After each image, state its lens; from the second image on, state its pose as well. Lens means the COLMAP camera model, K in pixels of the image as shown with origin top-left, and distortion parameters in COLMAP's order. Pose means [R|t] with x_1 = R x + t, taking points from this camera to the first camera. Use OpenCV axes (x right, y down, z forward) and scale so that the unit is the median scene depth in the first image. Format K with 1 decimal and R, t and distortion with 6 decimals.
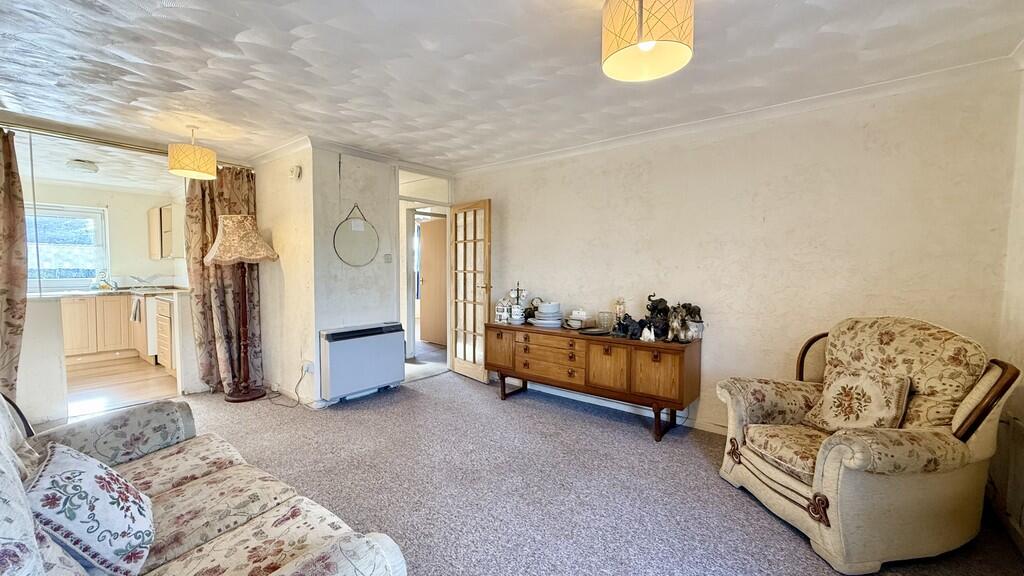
lens RADIAL K [[407.8, 0, 509.9], [0, 407.8, 287.4], [0, 0, 1]] dist [-0.001659, -0.000140]
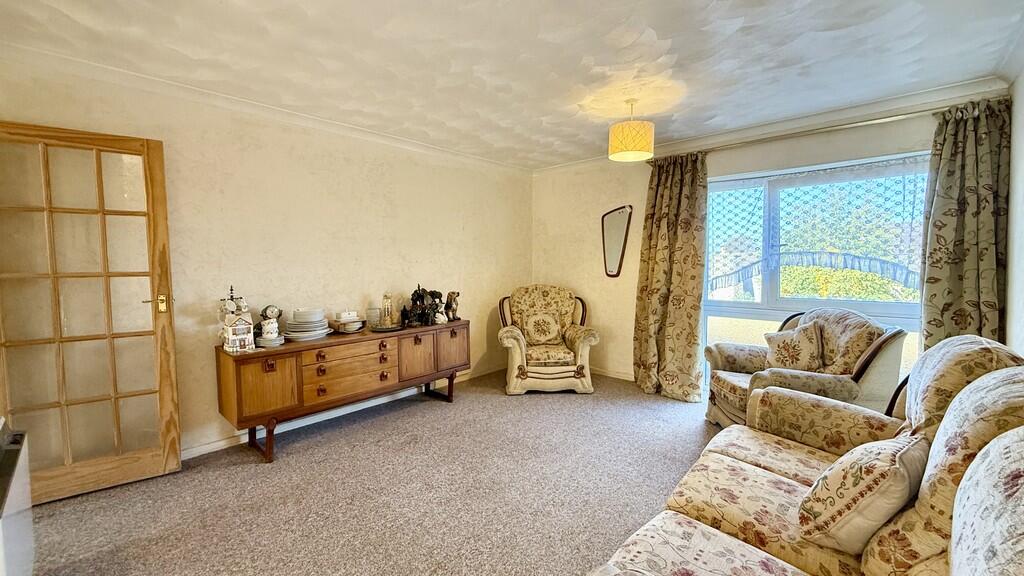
lens RADIAL K [[407.8, 0, 509.9], [0, 407.8, 287.4], [0, 0, 1]] dist [-0.001659, -0.000140]
pose [[0.070445, -0.067306, 0.995242, -0.835980], [0.059647, 0.996220, 0.063151, -0.037207], [-0.995731, 0.054914, 0.074193, 0.714229]]
